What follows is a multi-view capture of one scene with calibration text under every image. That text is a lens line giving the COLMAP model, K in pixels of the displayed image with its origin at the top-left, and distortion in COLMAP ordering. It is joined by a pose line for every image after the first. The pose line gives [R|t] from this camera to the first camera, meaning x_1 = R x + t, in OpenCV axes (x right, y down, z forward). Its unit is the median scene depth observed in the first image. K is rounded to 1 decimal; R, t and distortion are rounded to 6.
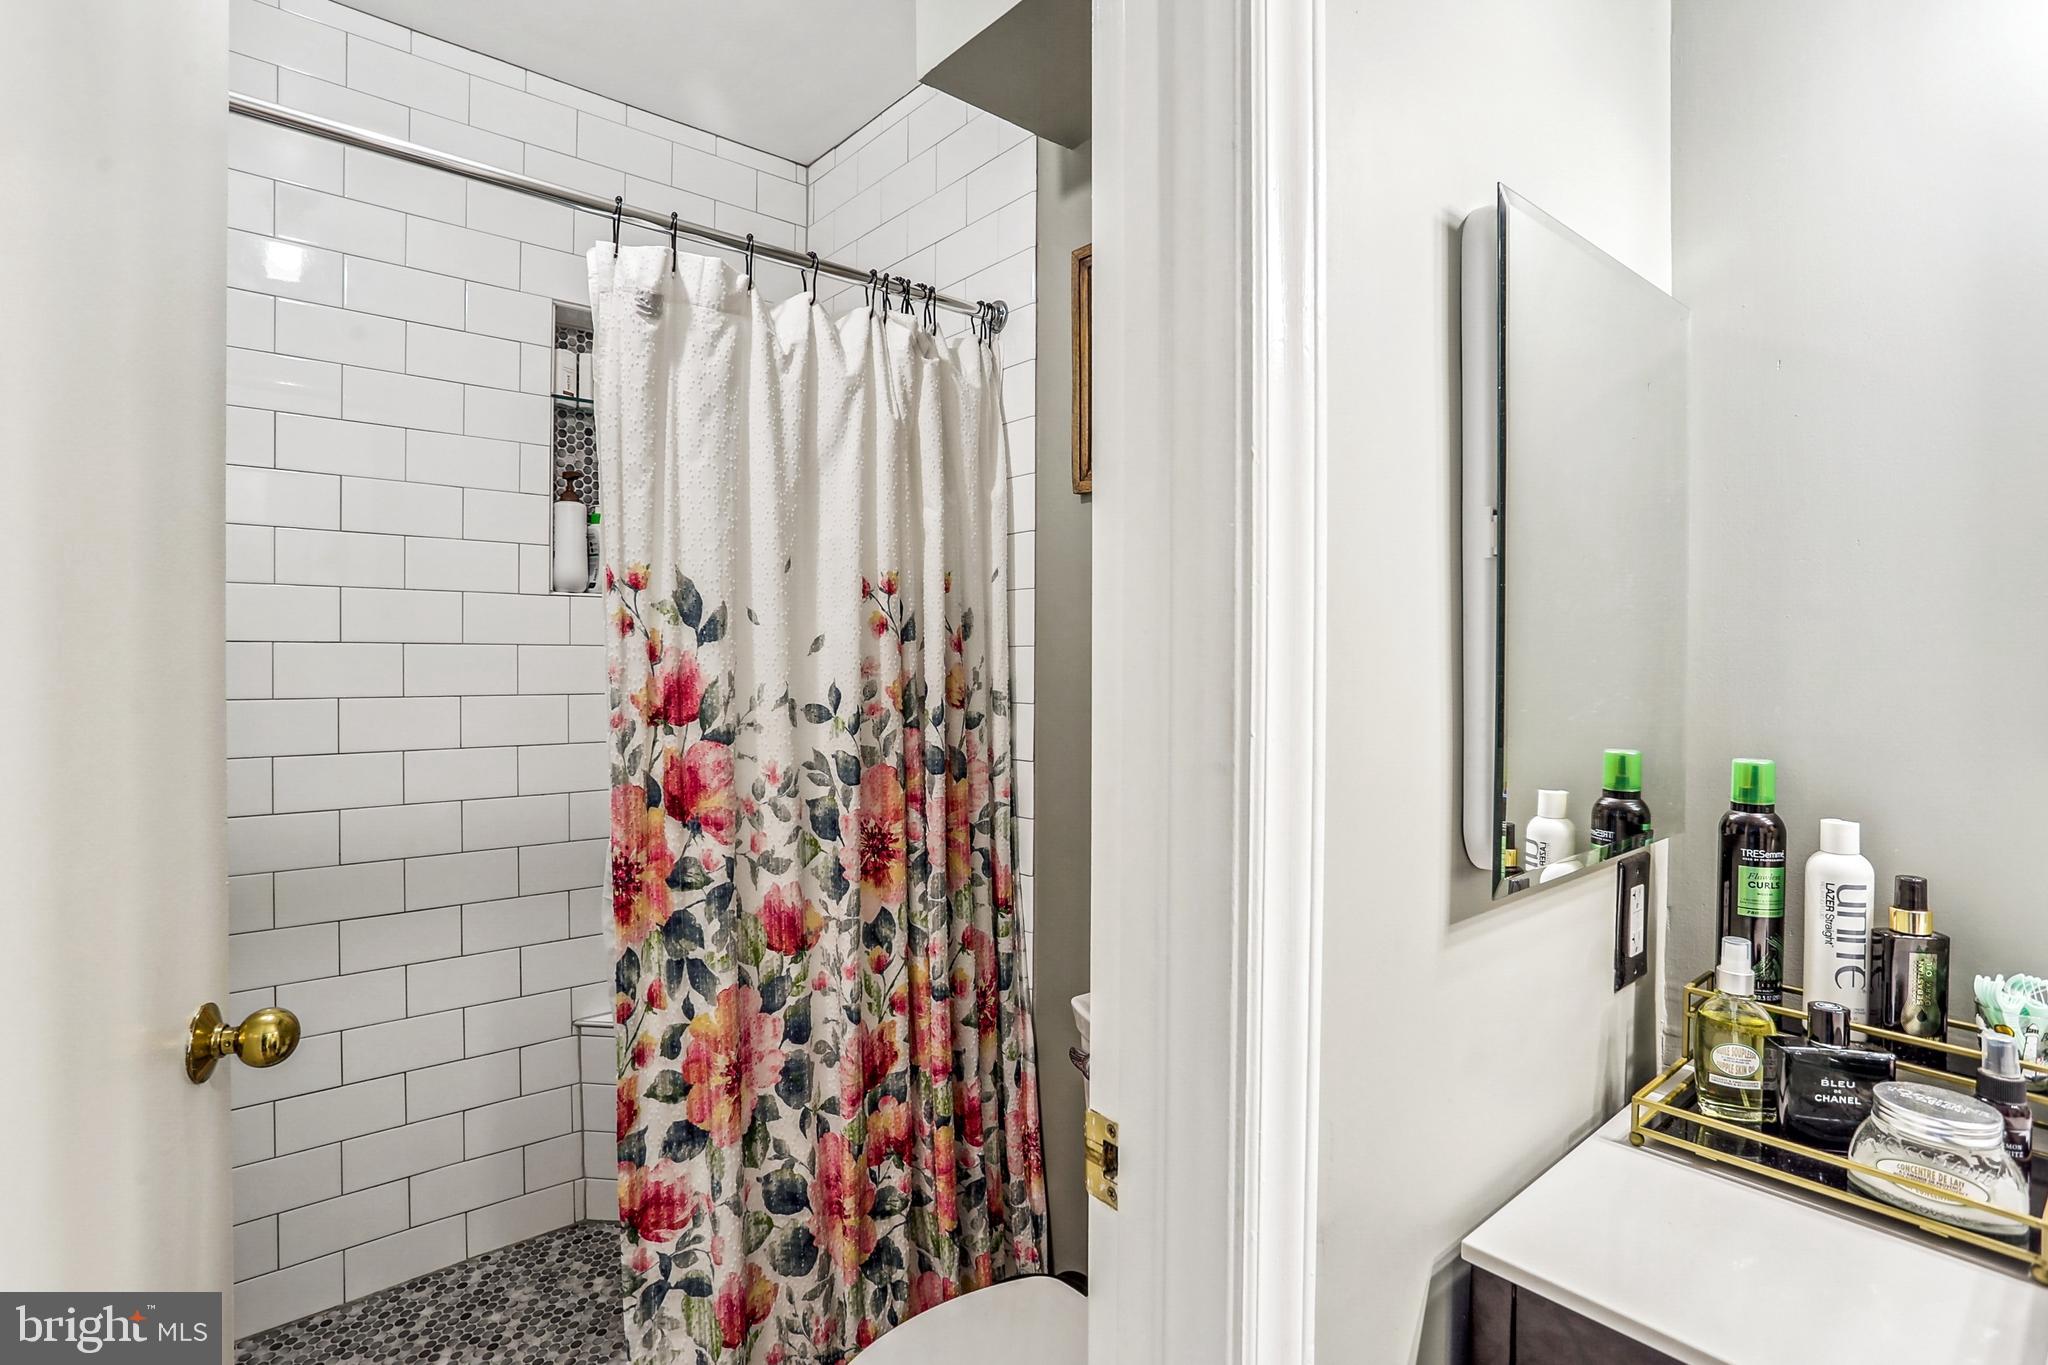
lens RADIAL K [[1017.5, 0, 1033.4], [0, 1017.5, 675.2], [0, 0, 1]] dist [-0.052336, 0.022912]
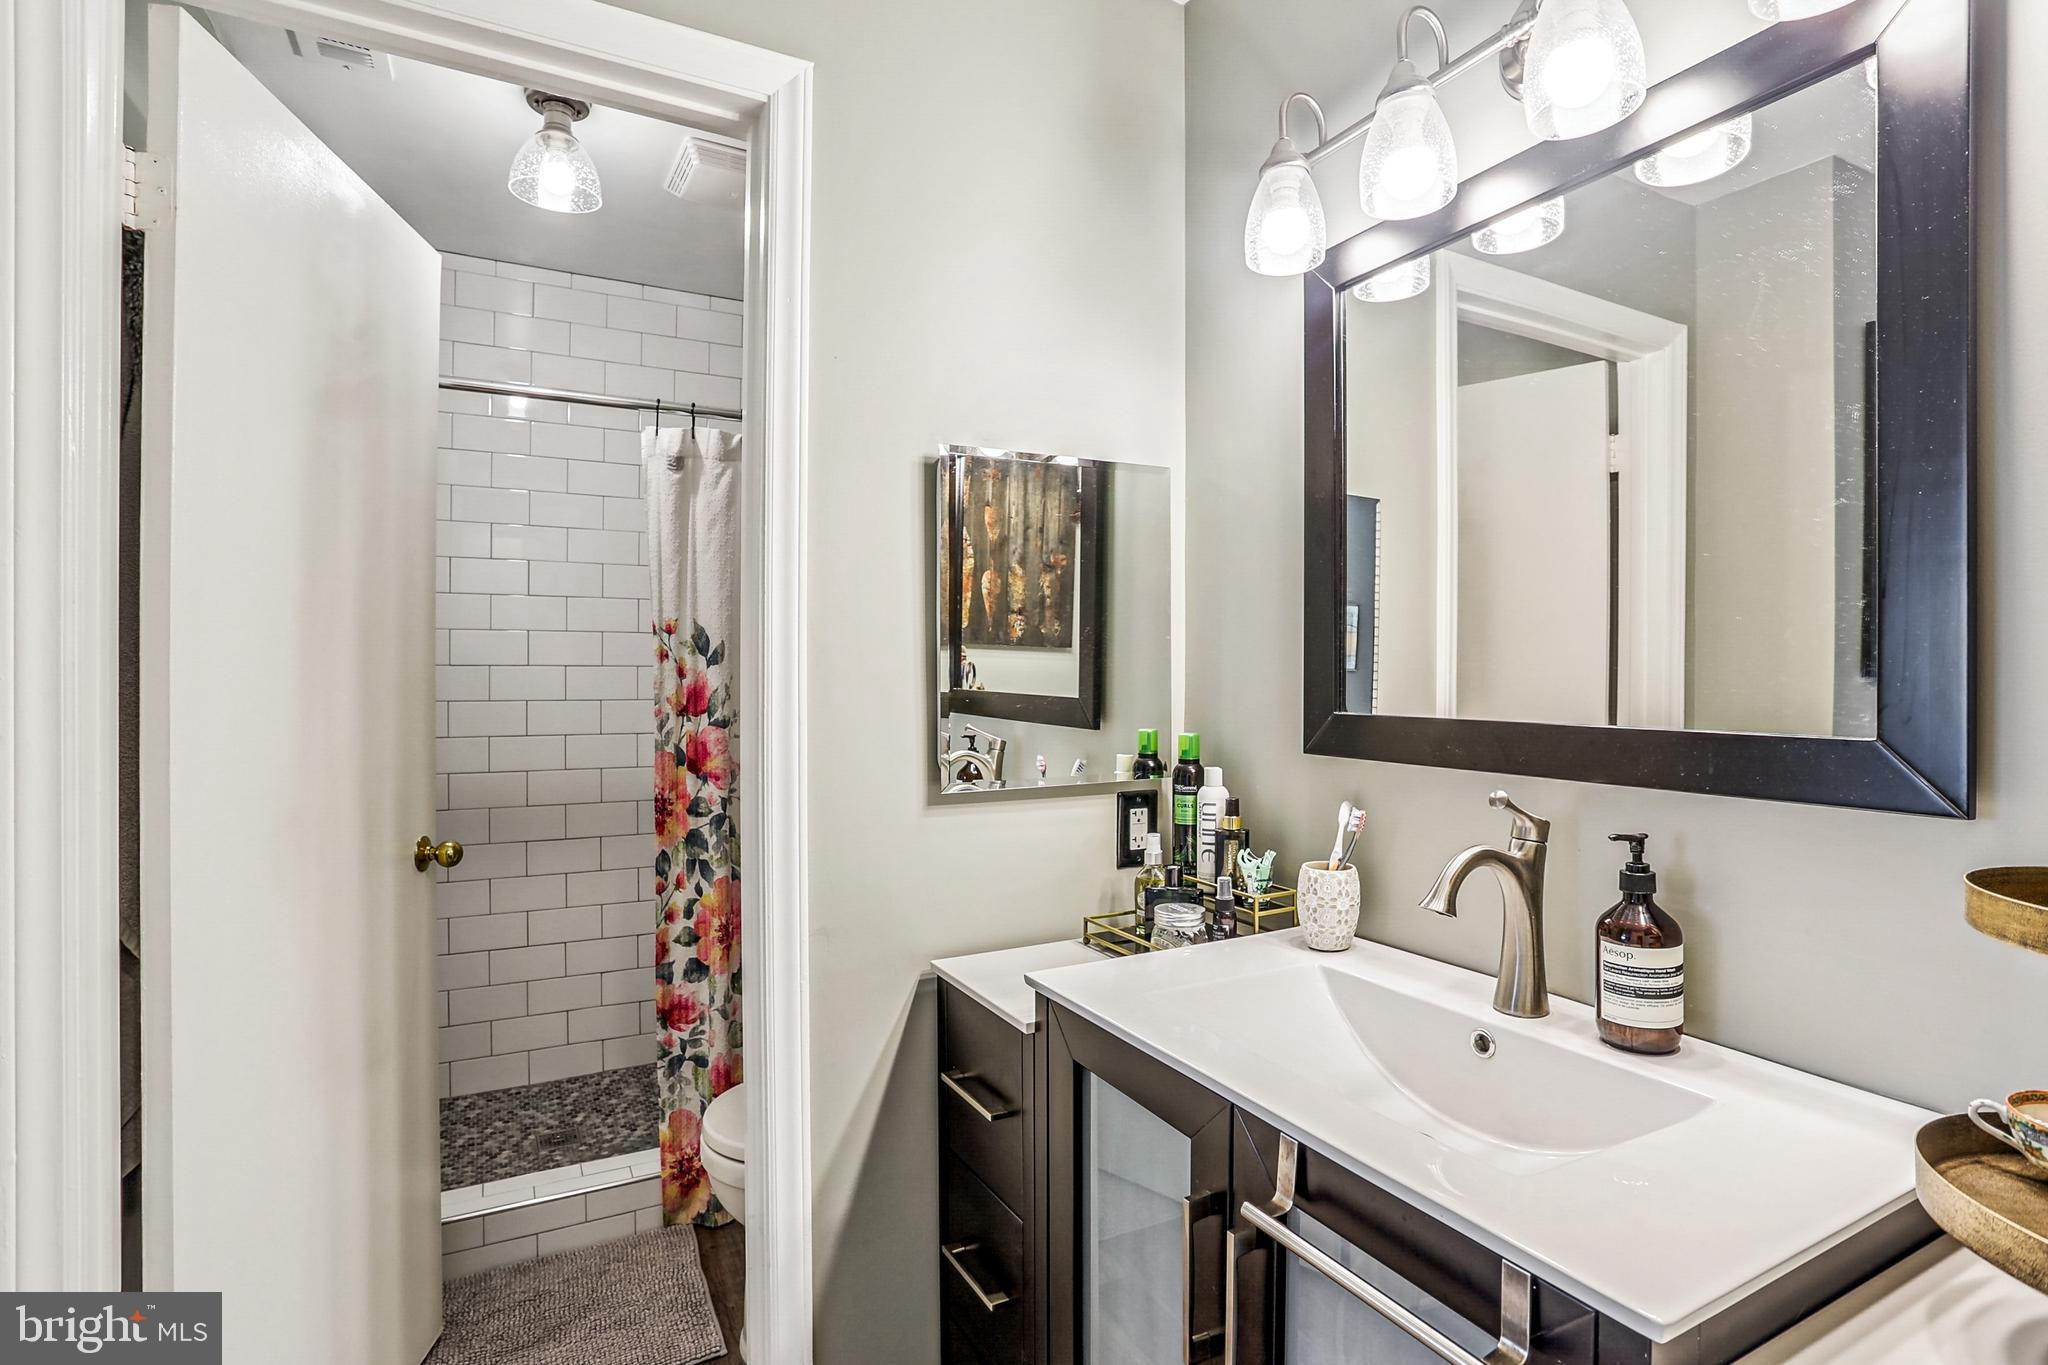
lens RADIAL K [[1017.5, 0, 1019.7], [0, 1017.5, 684.6], [0, 0, 1]] dist [-0.052336, 0.022912]
pose [[0.975139, -0.000233, -0.221596, 0.532177], [-0.001407, 0.999973, -0.007244, 0.009622], [0.221591, 0.007376, 0.975112, -0.489942]]
